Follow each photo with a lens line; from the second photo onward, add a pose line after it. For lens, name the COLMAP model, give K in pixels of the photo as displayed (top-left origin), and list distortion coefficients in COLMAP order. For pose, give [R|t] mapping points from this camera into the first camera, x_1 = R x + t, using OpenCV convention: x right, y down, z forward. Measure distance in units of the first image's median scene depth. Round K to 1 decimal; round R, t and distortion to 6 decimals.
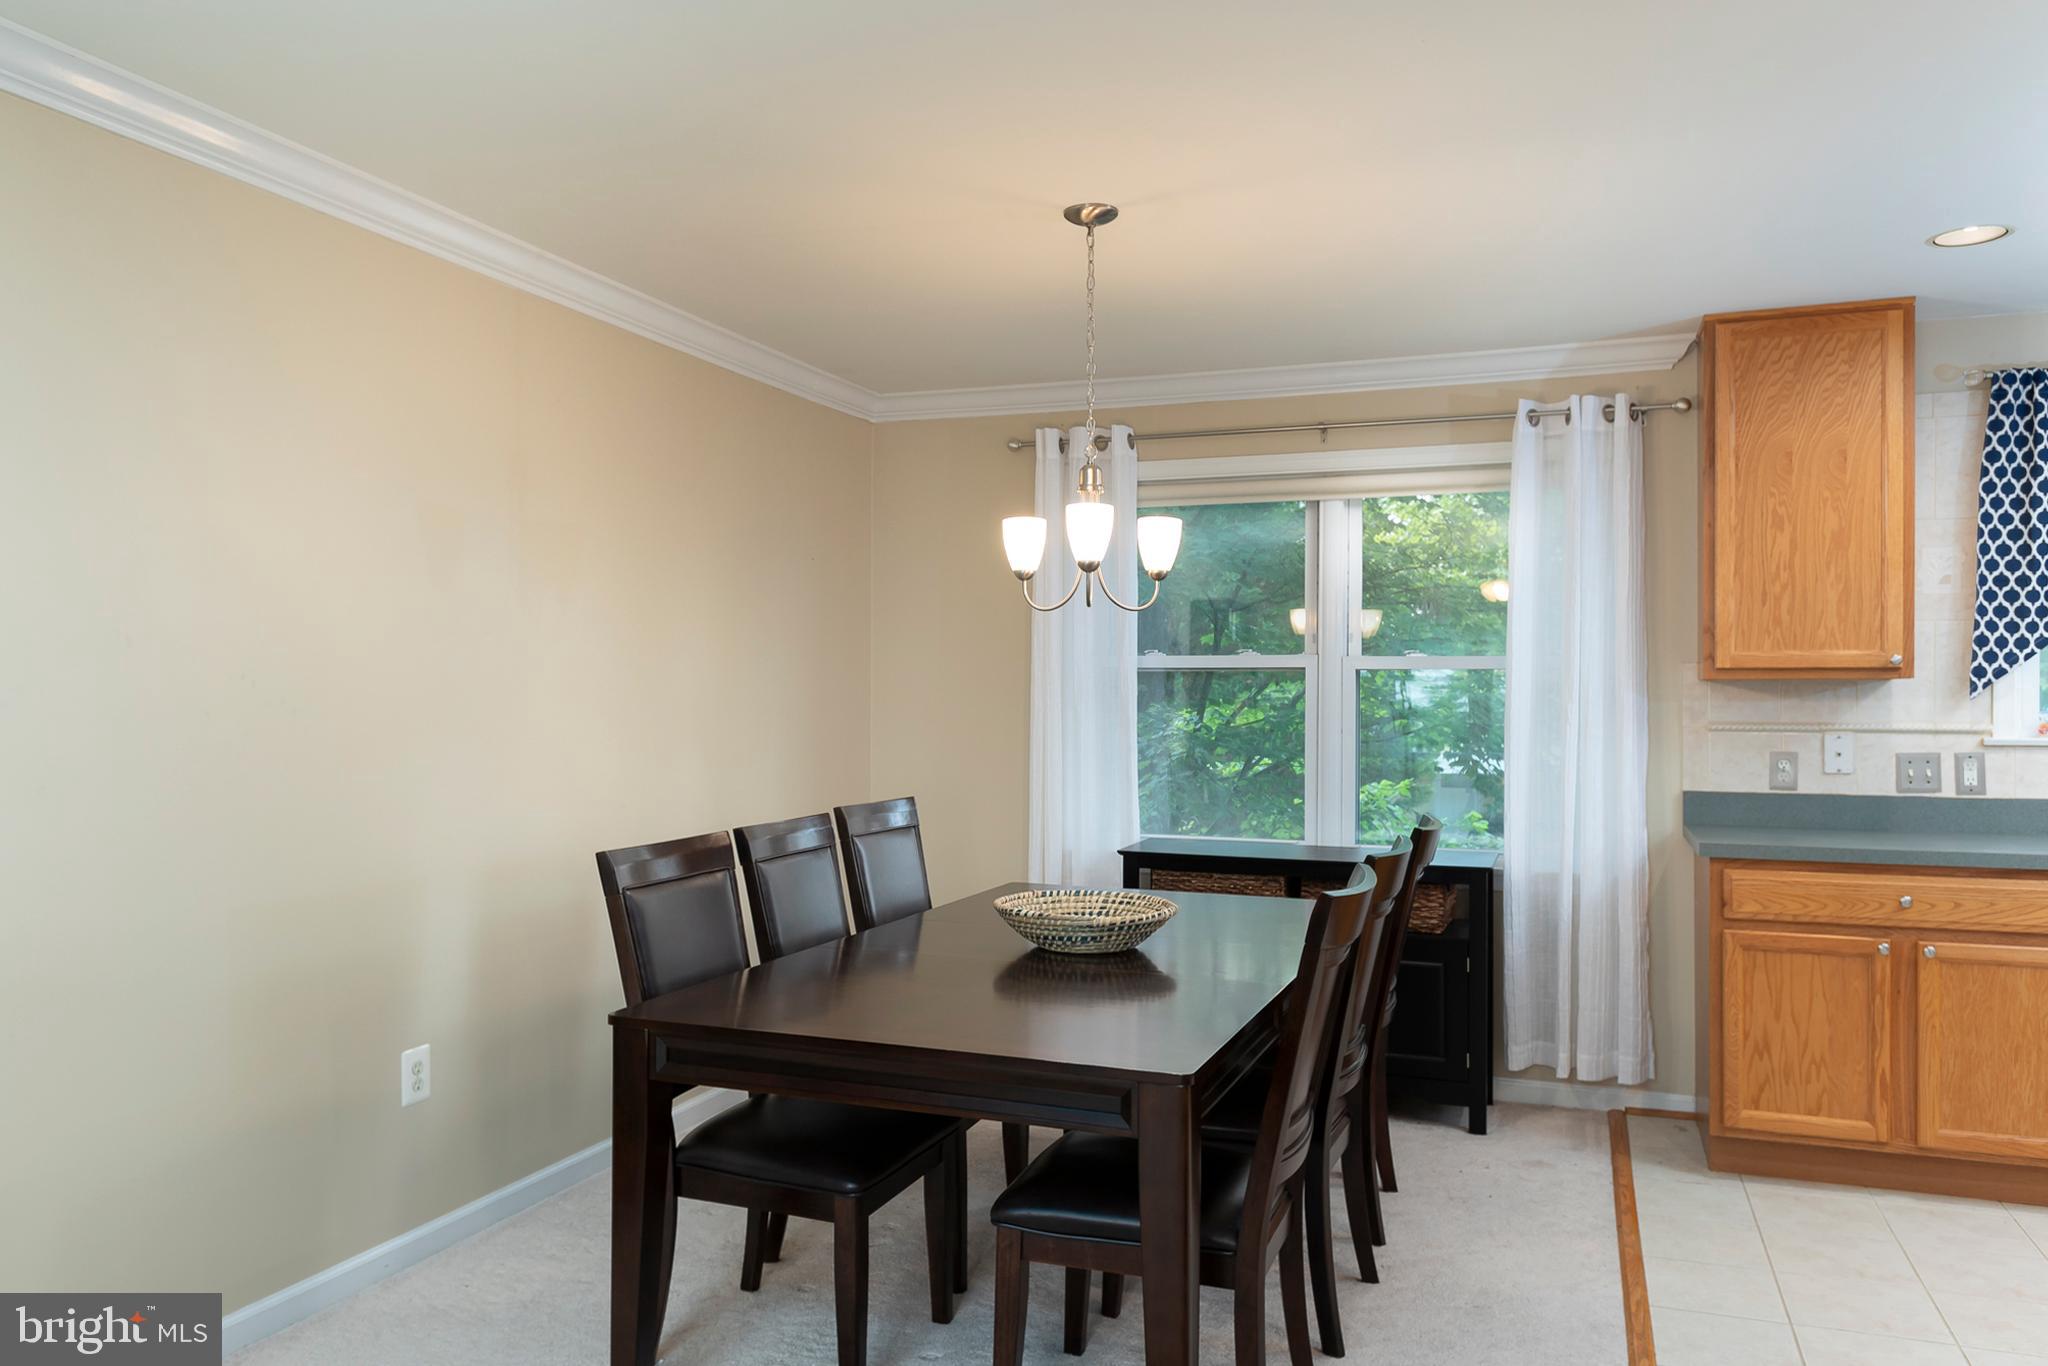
lens RADIAL K [[1473.1, 0, 1008.1], [0, 1473.1, 682.6], [0, 0, 1]] dist [0.024142, -0.012663]
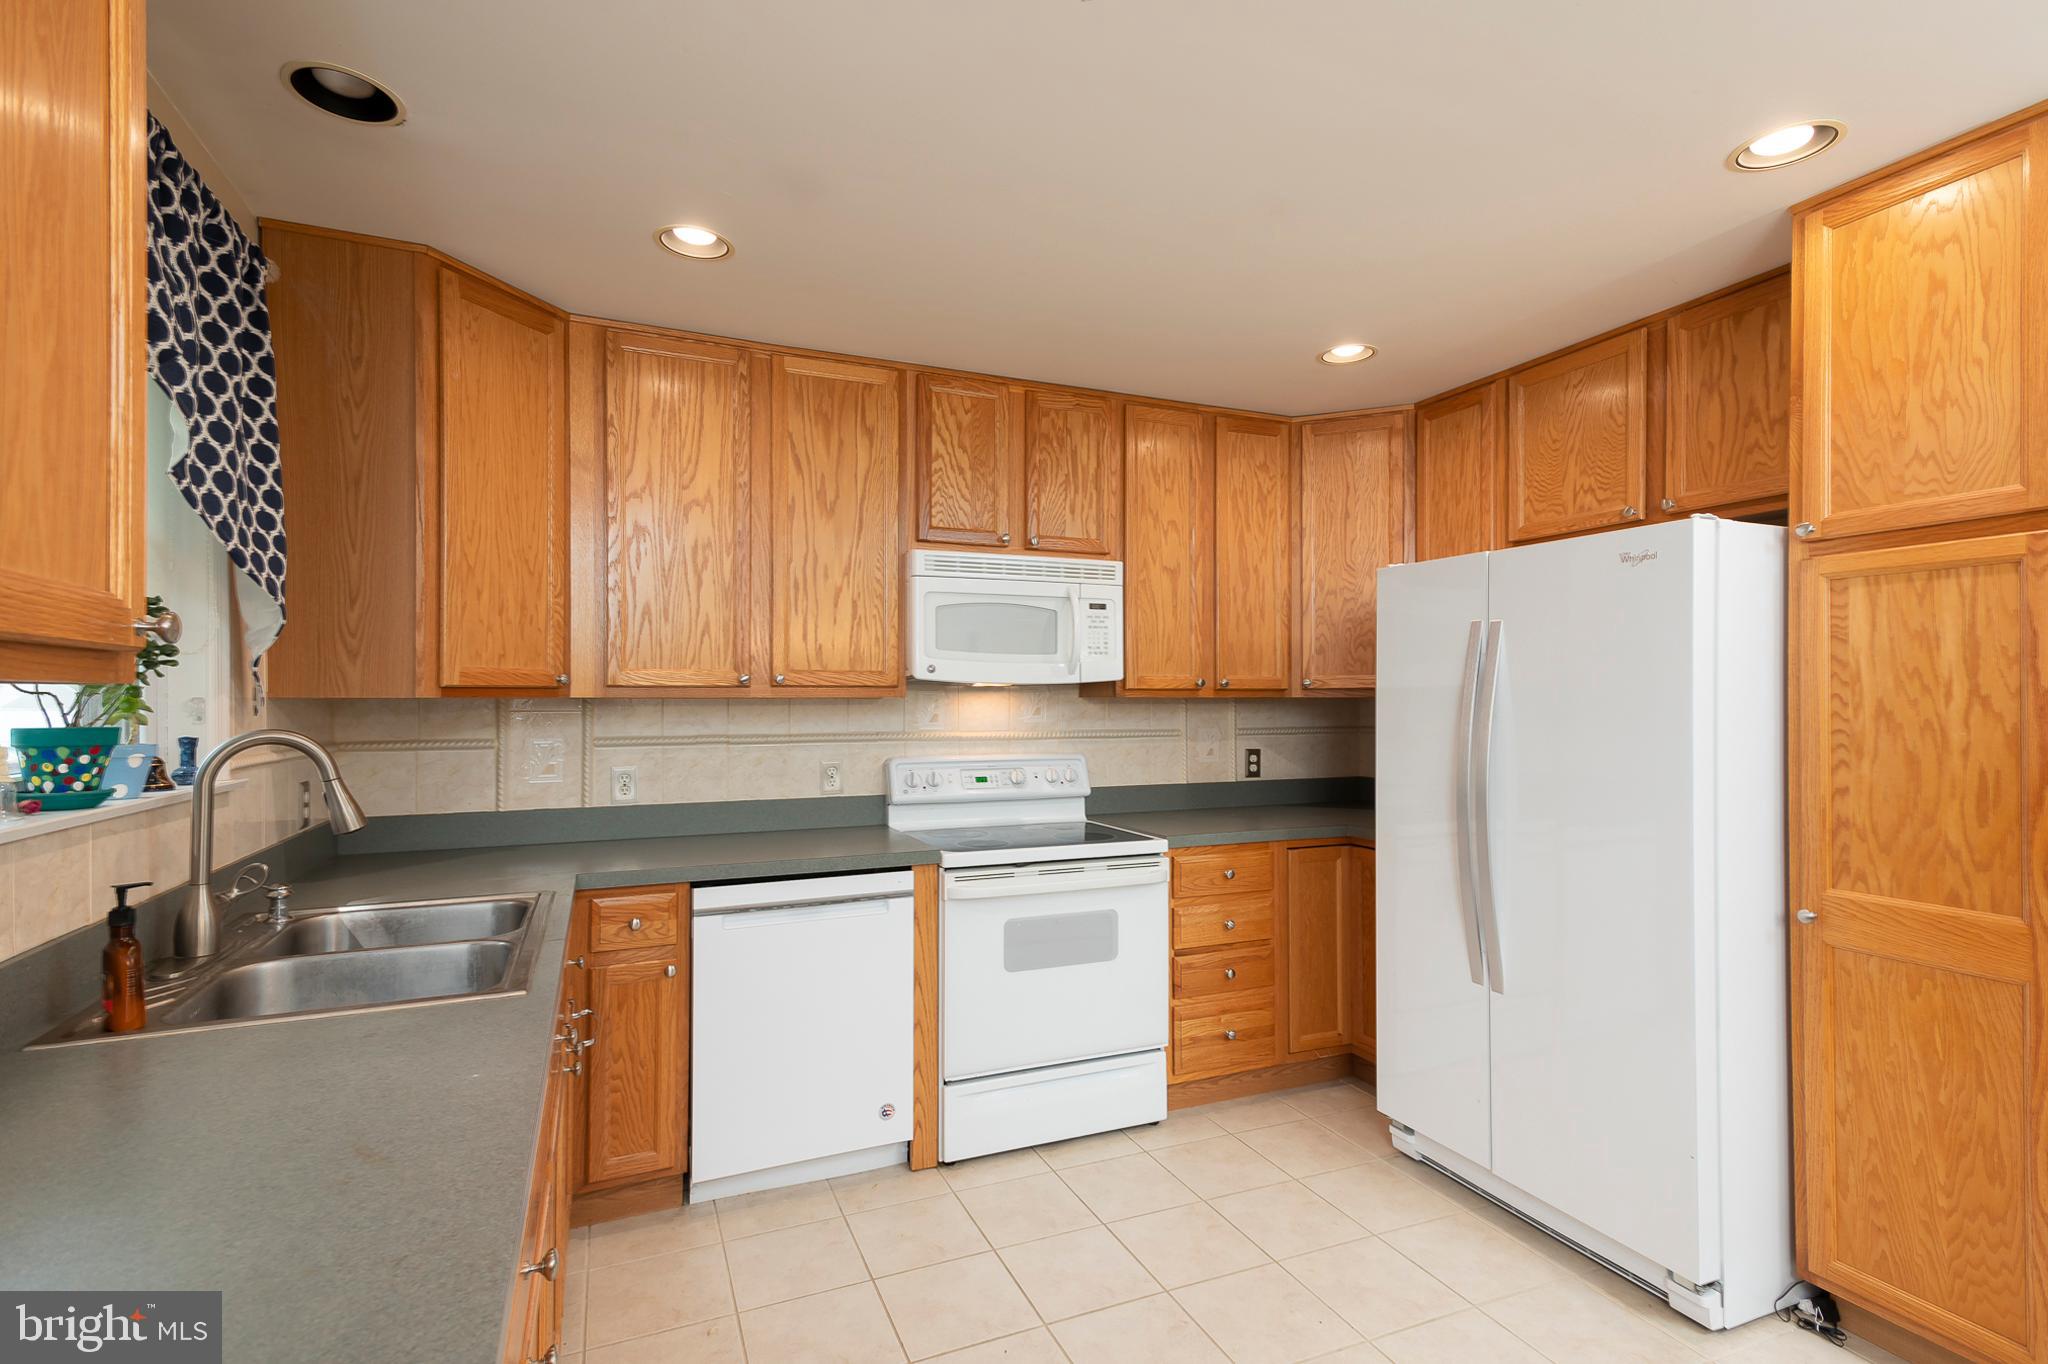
lens RADIAL K [[965.5, 0, 1024.6], [0, 965.5, 694.0], [0, 0, 1]] dist [0.029295, 0.000680]
pose [[-0.689785, 0.002399, 0.724011, 0.299813], [-0.004445, 0.999962, -0.007547, 0.000295], [-0.724001, -0.008424, -0.689747, 0.979071]]
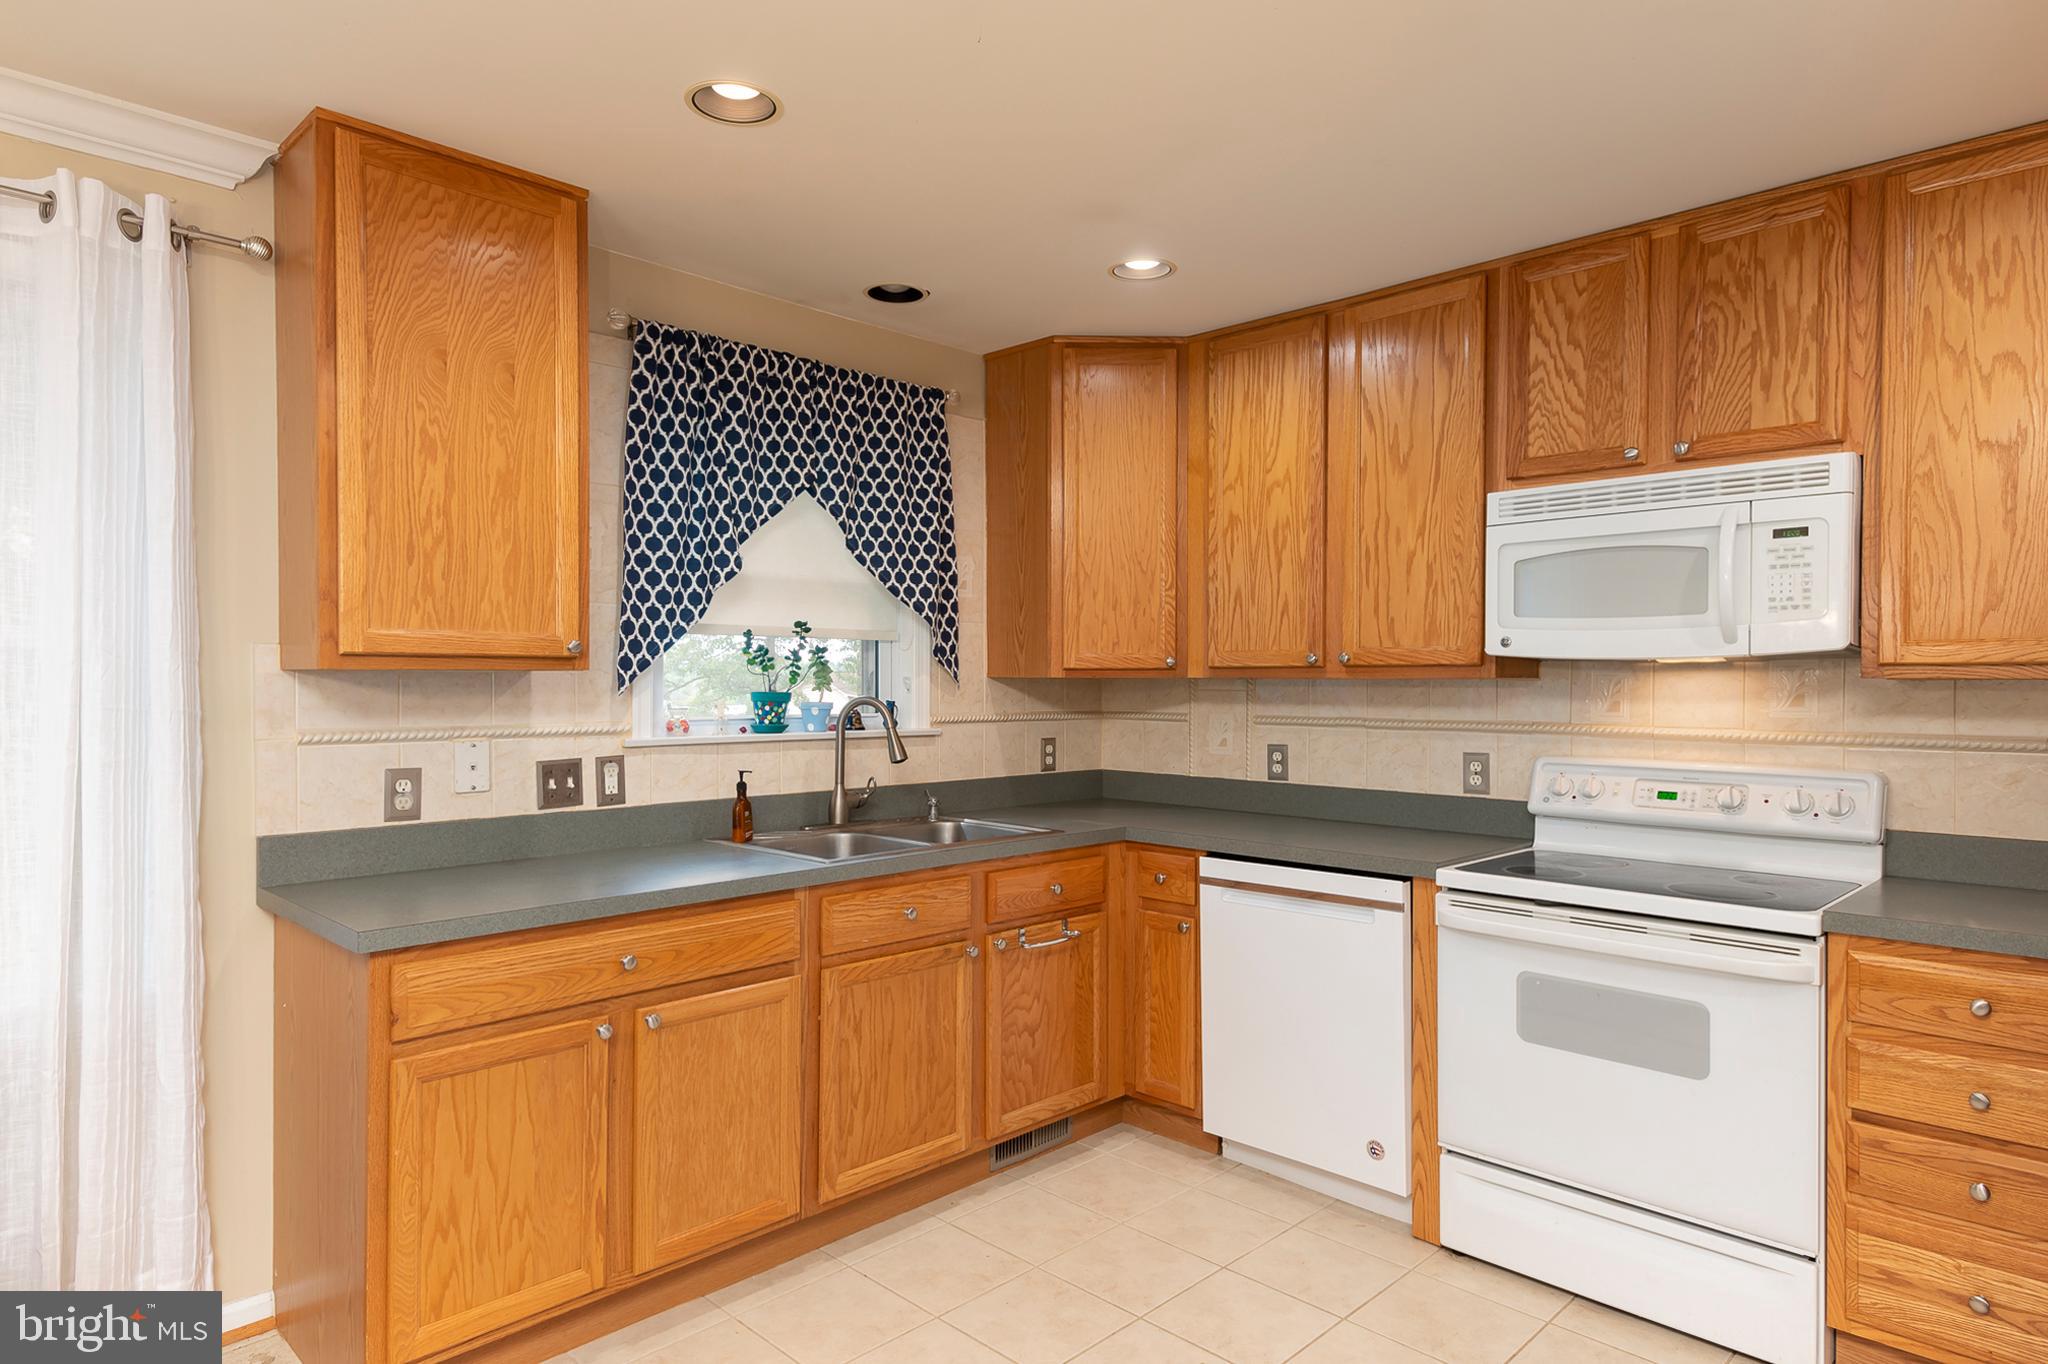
lens RADIAL K [[1176.5, 0, 1012.9], [0, 1176.5, 690.4], [0, 0, 1]] dist [0.029897, -0.009580]
pose [[0.408080, -0.009192, 0.912900, 0.116985], [-0.007460, 0.999882, 0.013403, -0.002198], [-0.912916, -0.012280, 0.407963, 0.513442]]
